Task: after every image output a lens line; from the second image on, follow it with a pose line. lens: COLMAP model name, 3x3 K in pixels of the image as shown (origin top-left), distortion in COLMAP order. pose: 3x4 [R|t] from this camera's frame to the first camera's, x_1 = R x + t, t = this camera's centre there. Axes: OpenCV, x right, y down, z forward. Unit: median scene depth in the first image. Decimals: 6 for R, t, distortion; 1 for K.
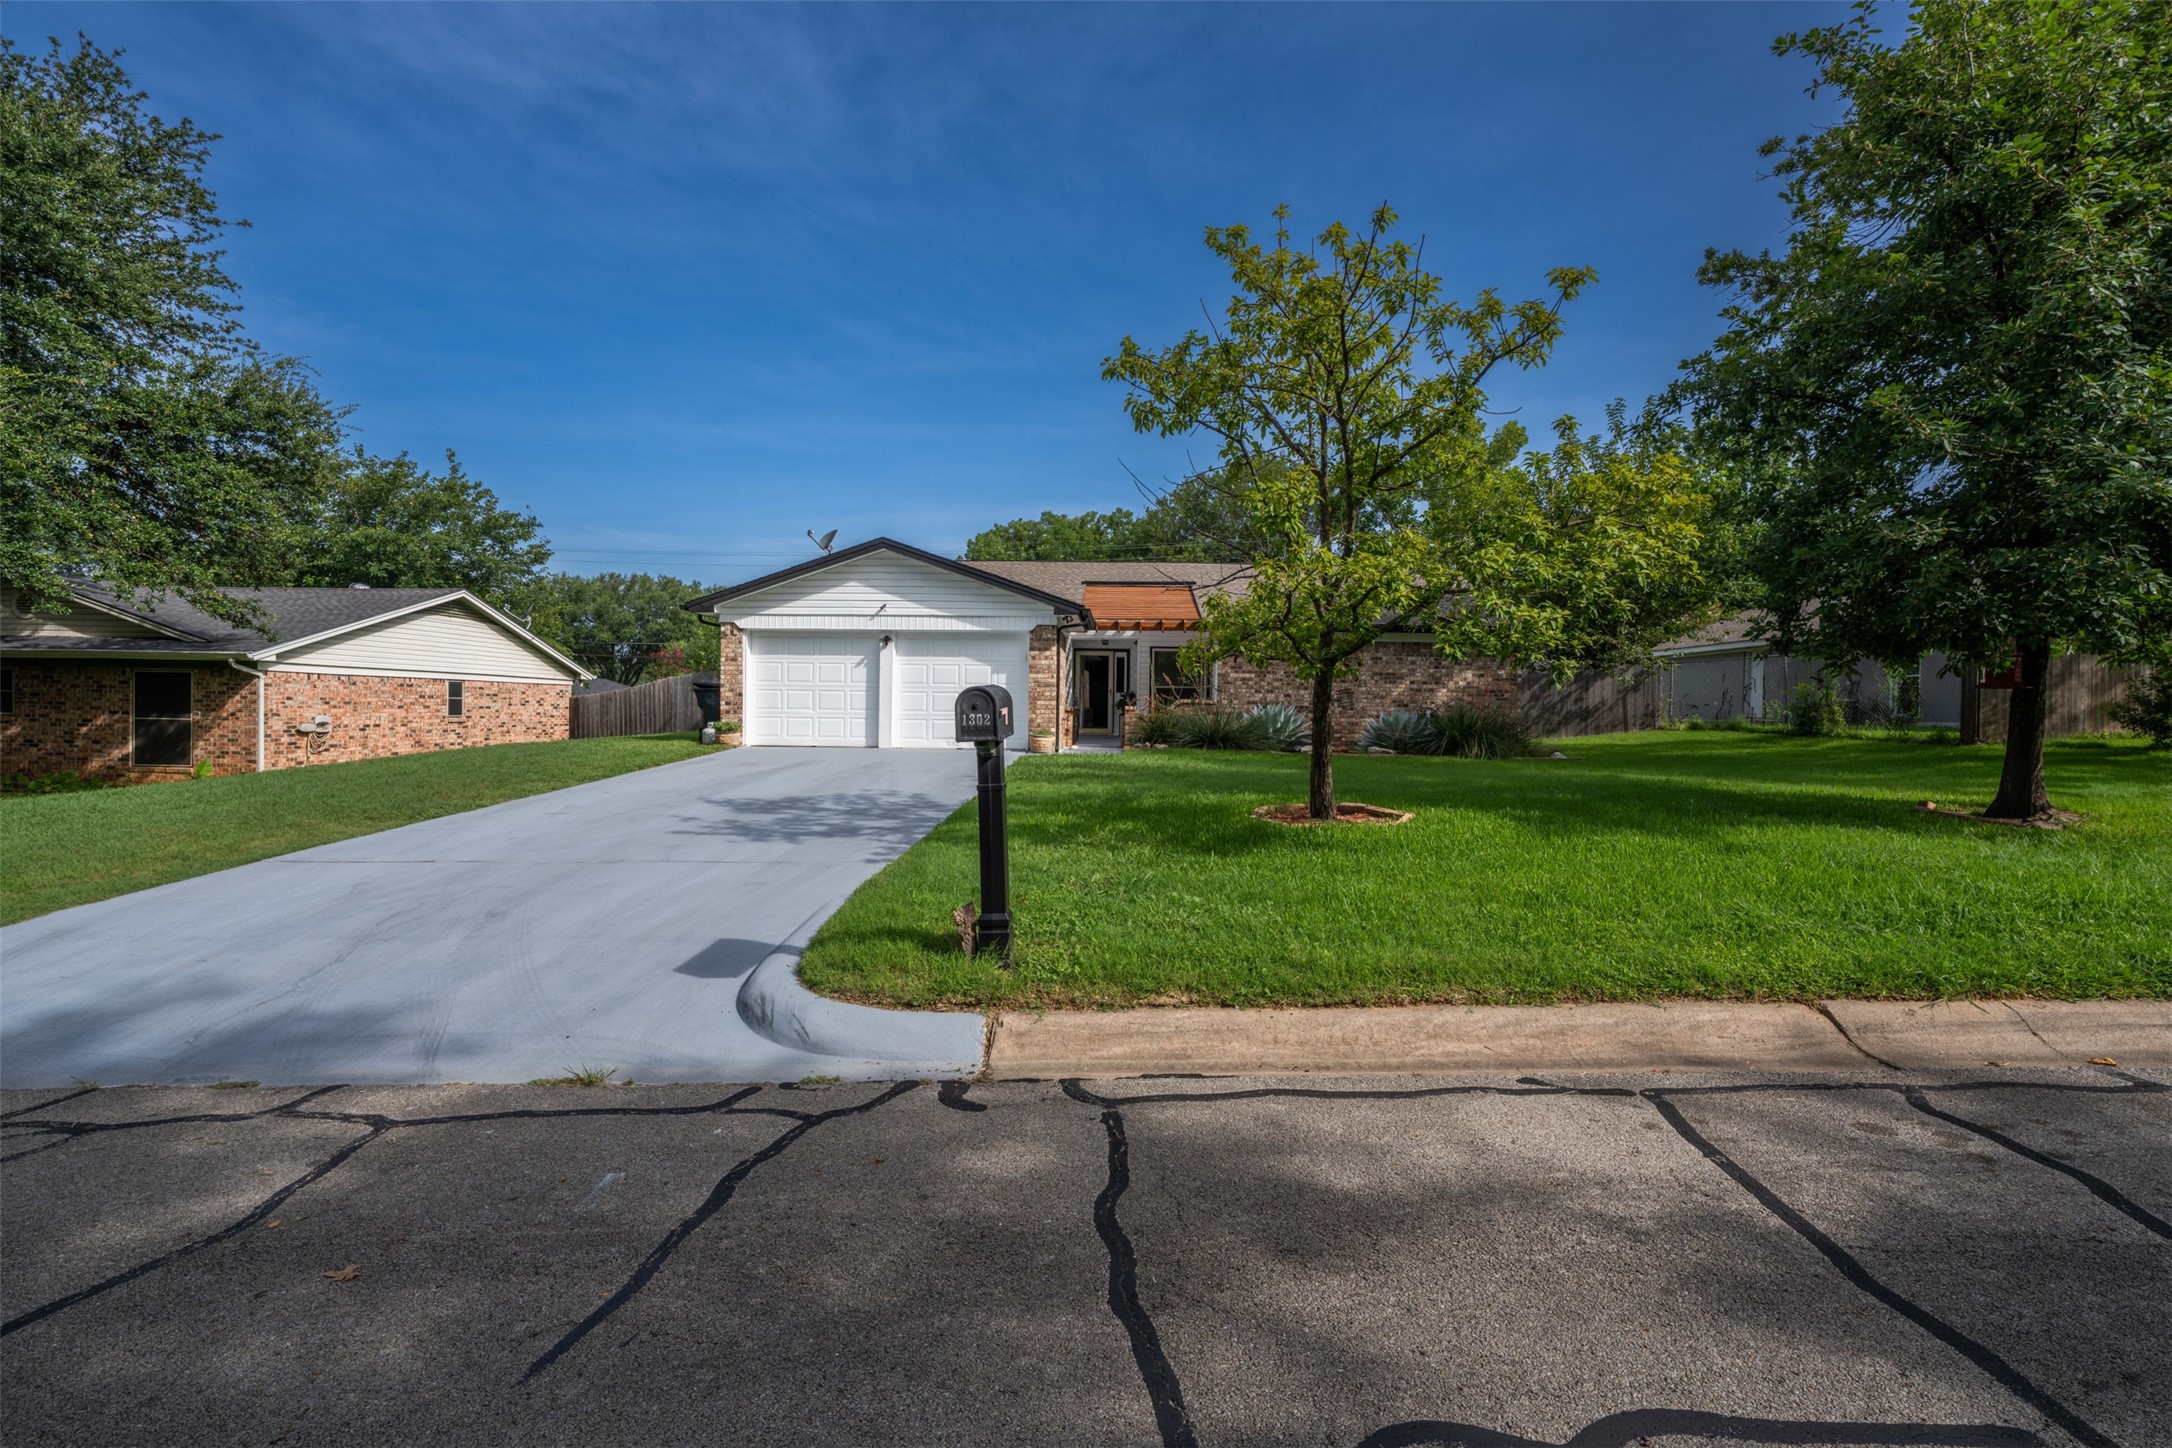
lens RADIAL K [[987.6, 0, 1086.0], [0, 987.6, 724.0], [0, 0, 1]] dist [-0.009881, 0.000997]
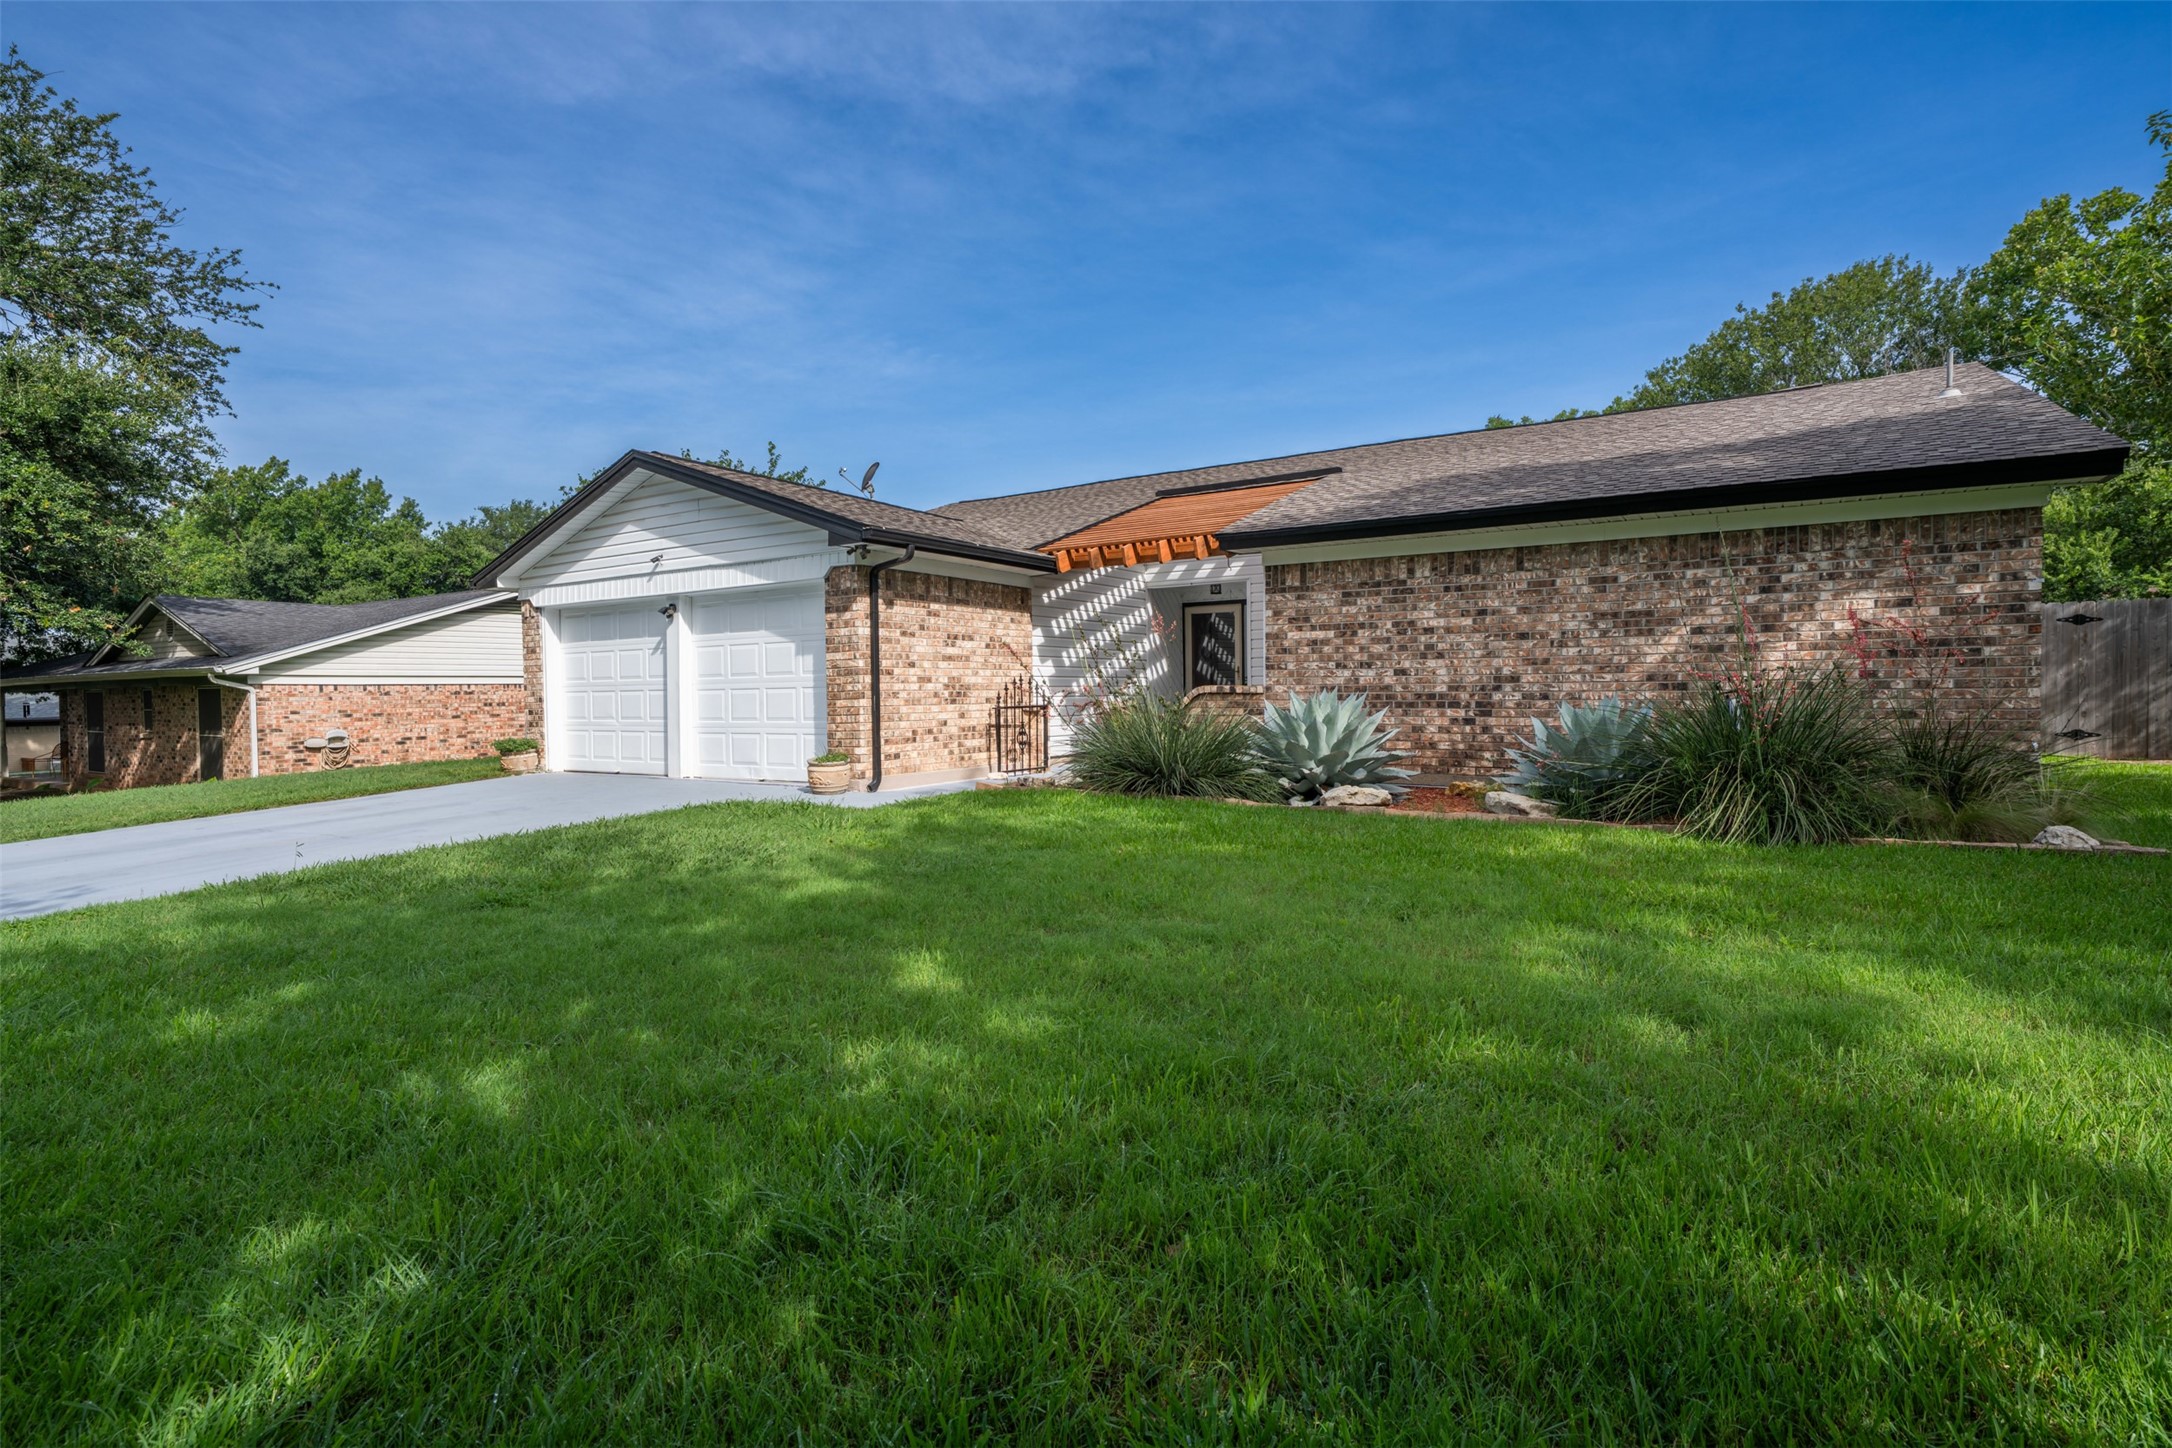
lens RADIAL K [[1076.6, 0, 1086.0], [0, 1076.6, 724.0], [0, 0, 1]] dist [0.004053, 0.000599]
pose [[0.853261, -0.009311, -0.521402, 0.389197], [0.018740, 0.999742, 0.012815, -0.014693], [0.521148, -0.020705, 0.853215, 0.531764]]
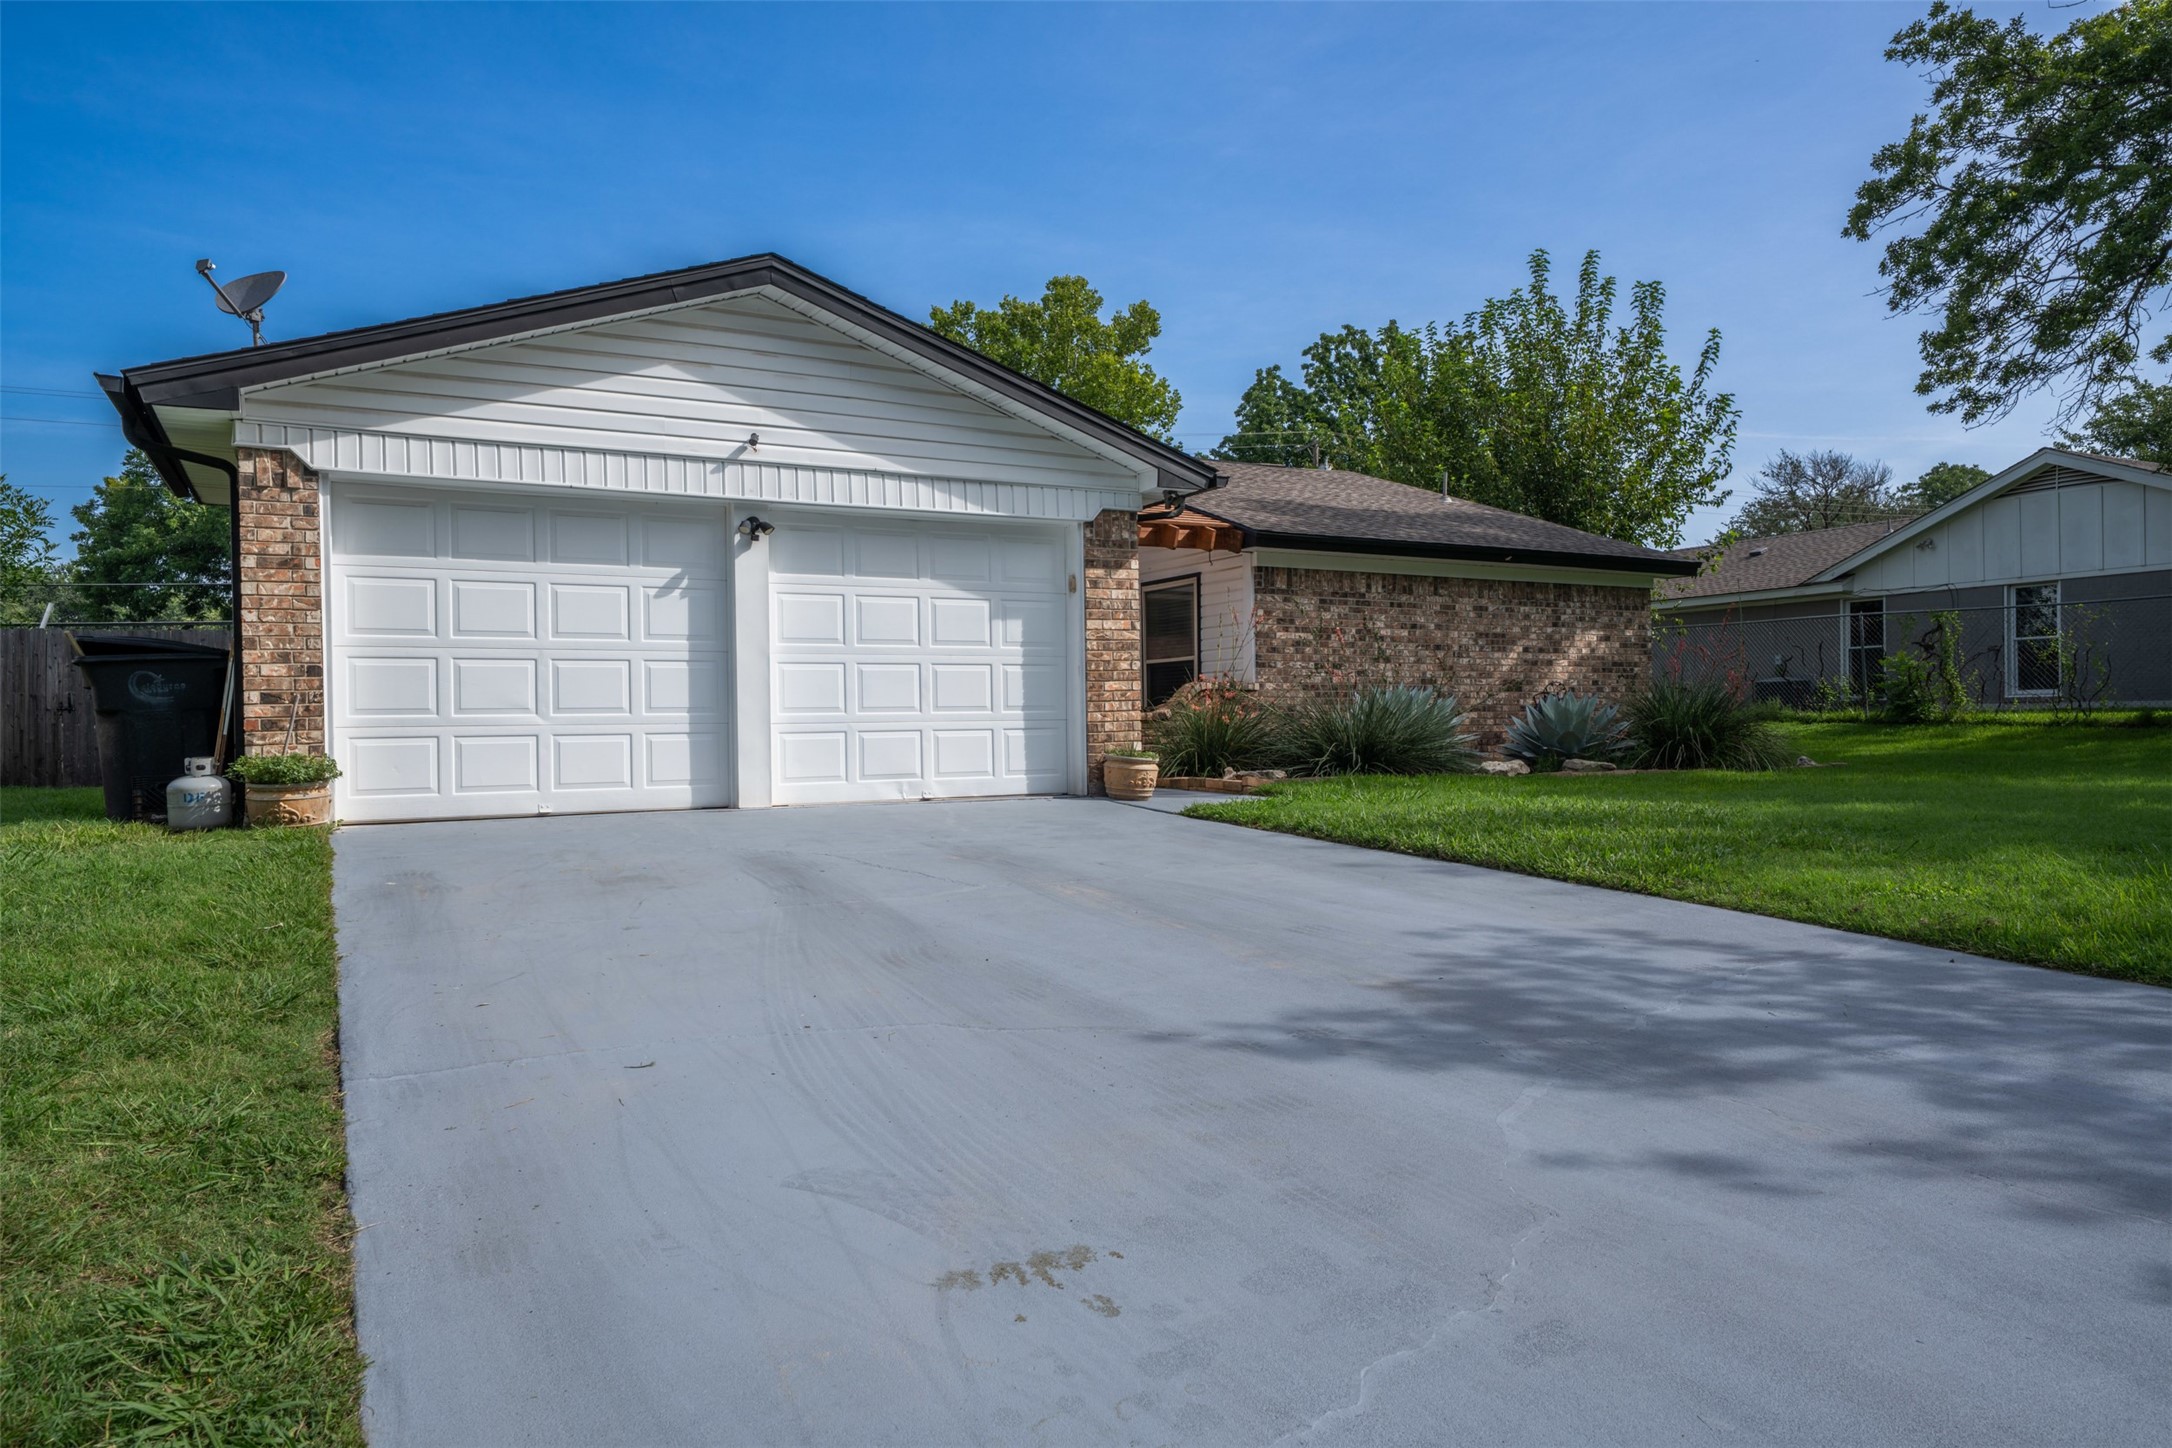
lens RADIAL K [[1386.3, 0, 1086.8], [0, 1386.3, 732.7], [0, 0, 1]] dist [0.028900, -0.001126]
pose [[0.863644, -0.027506, 0.503351, -0.359240], [0.030196, 0.999540, 0.002811, -0.002625], [-0.503196, 0.012772, 0.864078, 0.459648]]
